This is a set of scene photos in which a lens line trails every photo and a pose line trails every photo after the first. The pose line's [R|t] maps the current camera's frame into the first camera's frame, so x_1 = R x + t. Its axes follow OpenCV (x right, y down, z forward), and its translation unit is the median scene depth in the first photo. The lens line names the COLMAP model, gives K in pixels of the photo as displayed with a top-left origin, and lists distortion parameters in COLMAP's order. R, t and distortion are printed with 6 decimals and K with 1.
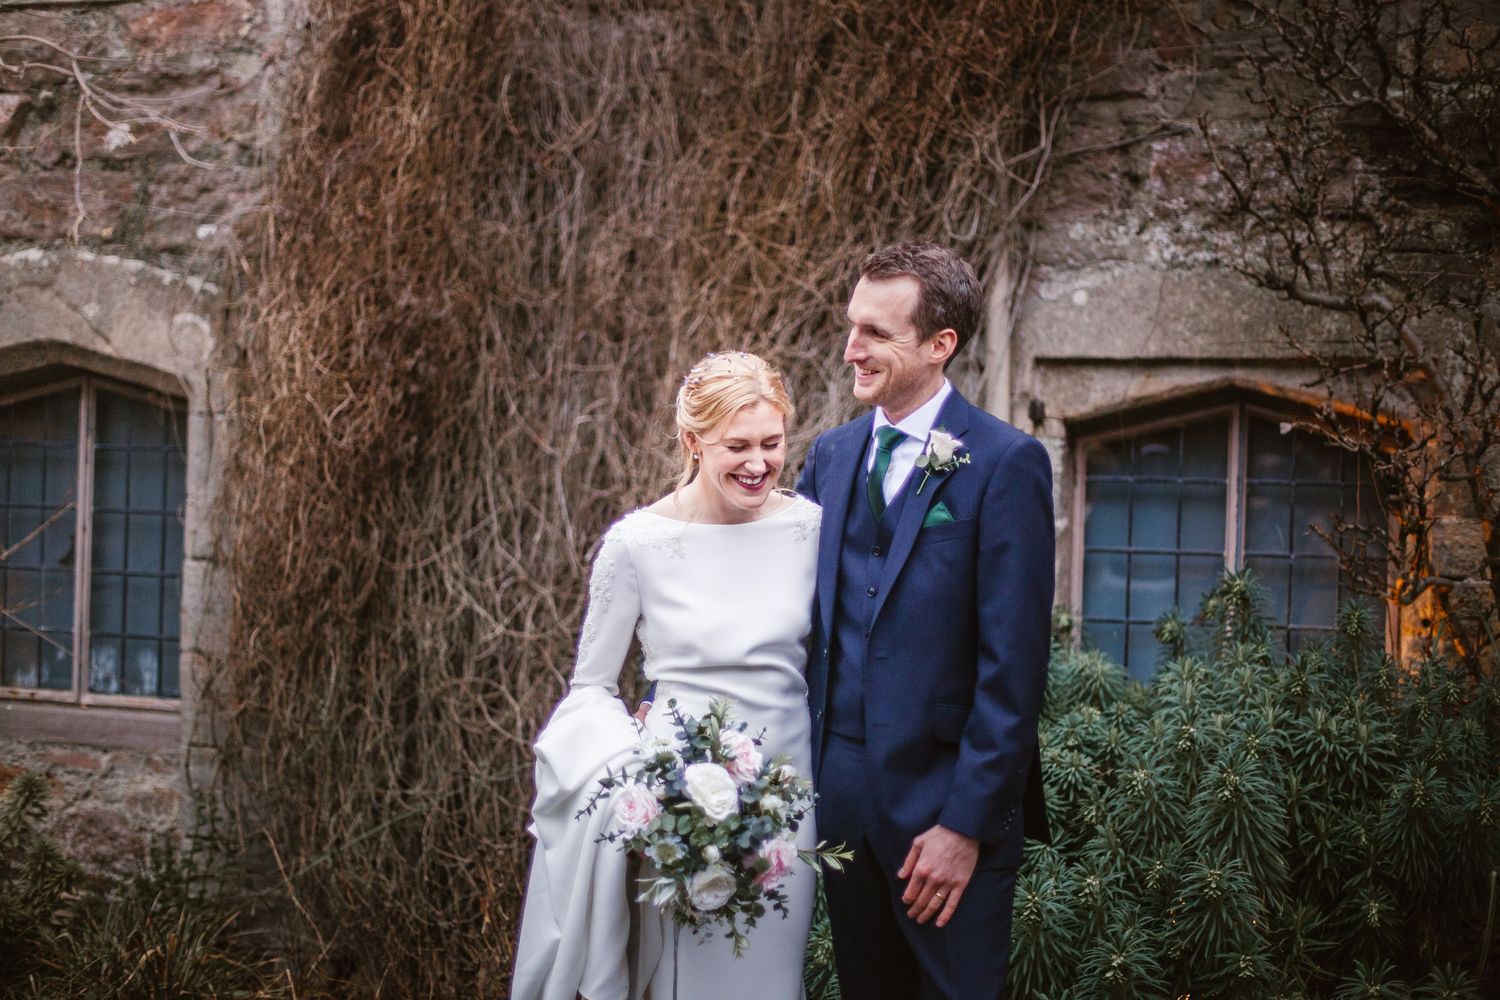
lens RADIAL K [[2140.0, 0, 749.1], [0, 2140.0, 496.4], [0, 0, 1]] dist [-0.142868, 0.000000]
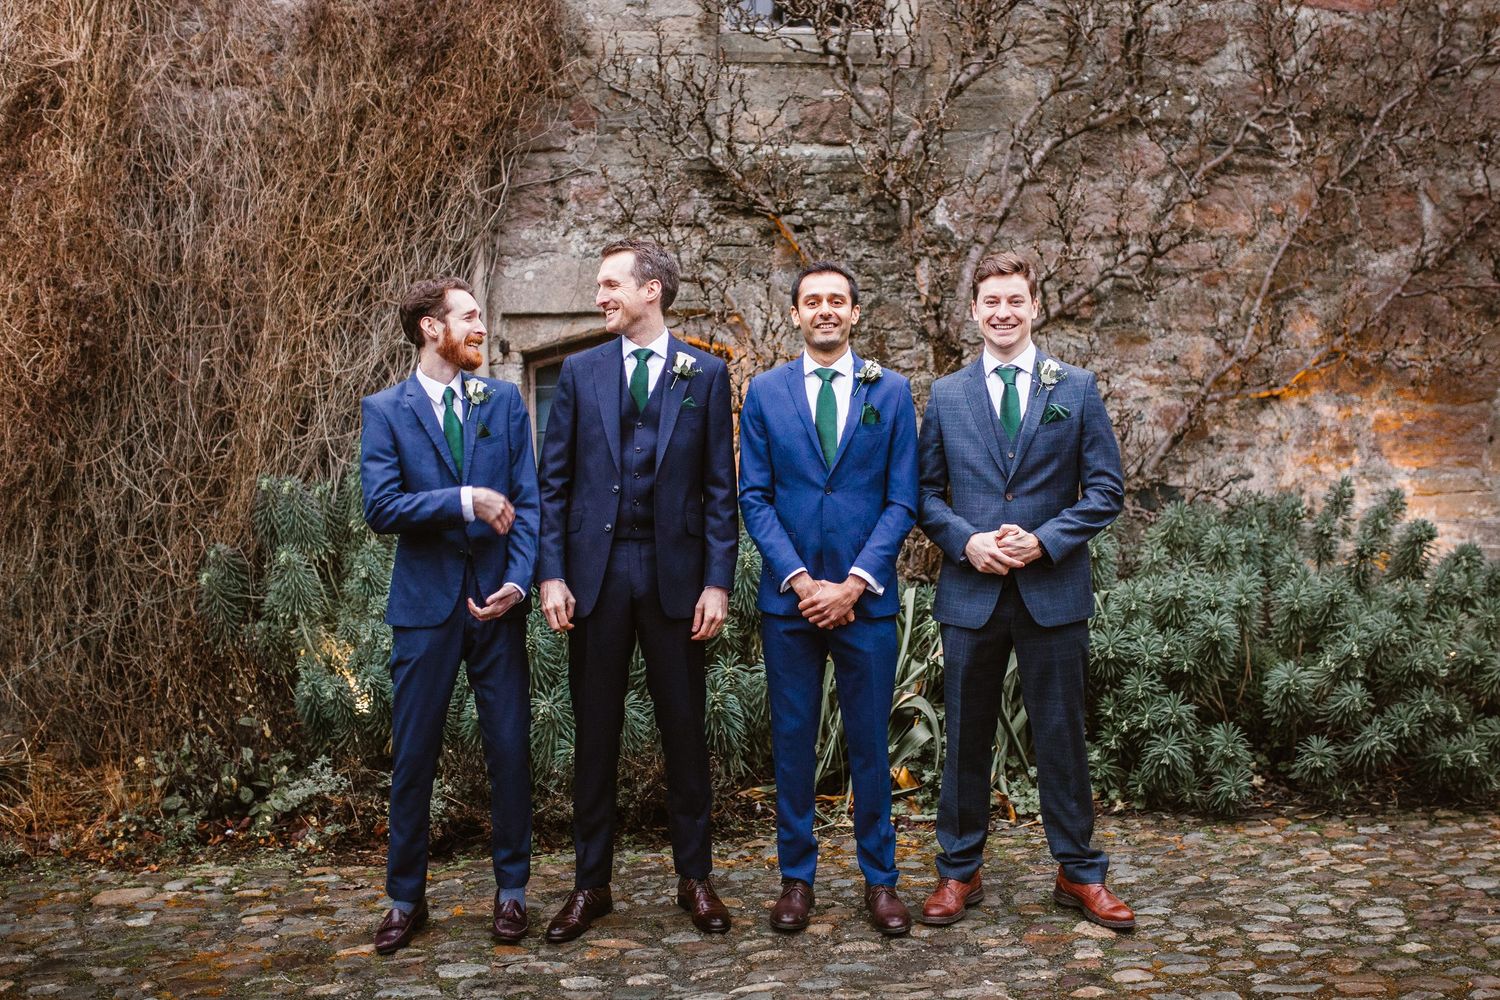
lens RADIAL K [[1432.7, 0, 786.4], [0, 1432.7, 445.8], [0, 0, 1]] dist [-0.022862, 0.000000]
pose [[0.939989, -0.048697, 0.337711, -0.035181], [0.037181, 0.998488, 0.040489, -0.001259], [-0.339172, -0.025503, 0.940379, -0.093695]]
